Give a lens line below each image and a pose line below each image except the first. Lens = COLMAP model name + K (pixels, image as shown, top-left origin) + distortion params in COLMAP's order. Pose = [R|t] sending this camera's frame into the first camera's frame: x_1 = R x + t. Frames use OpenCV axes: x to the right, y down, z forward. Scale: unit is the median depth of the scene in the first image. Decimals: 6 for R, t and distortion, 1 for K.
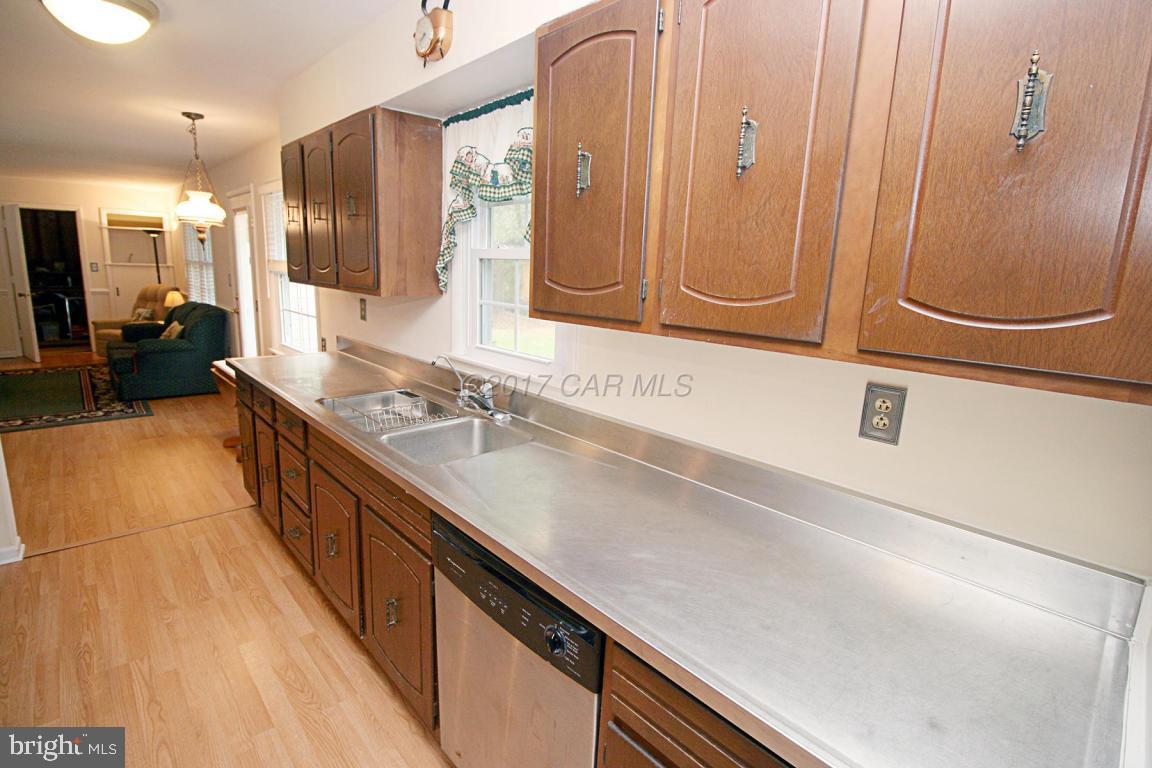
lens RADIAL K [[541.8, 0, 576.0], [0, 541.8, 384.0], [0, 0, 1]] dist [-0.003840, -0.010275]
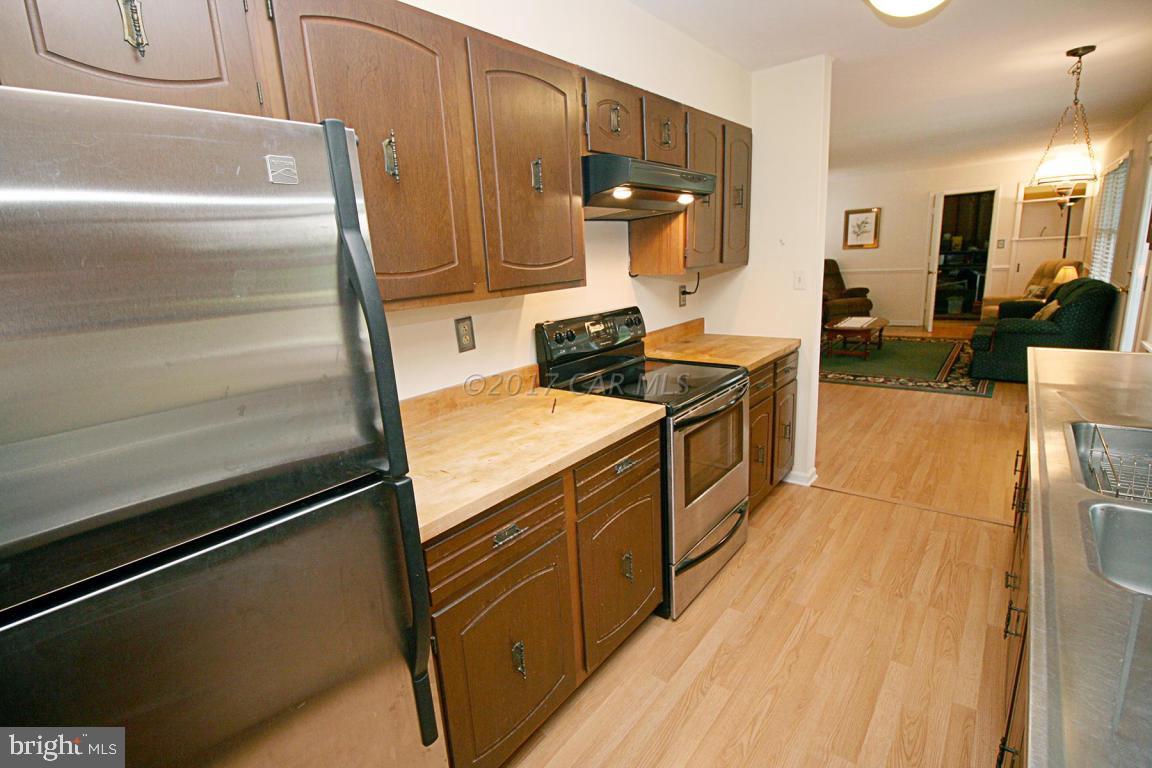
lens RADIAL K [[541.8, 0, 576.0], [0, 541.8, 384.0], [0, 0, 1]] dist [-0.003840, -0.010275]
pose [[0.136740, 0.178751, -0.974346, 0.041723], [-0.136287, 0.977626, 0.160226, -0.017511], [0.981187, 0.110881, 0.158042, 0.113761]]
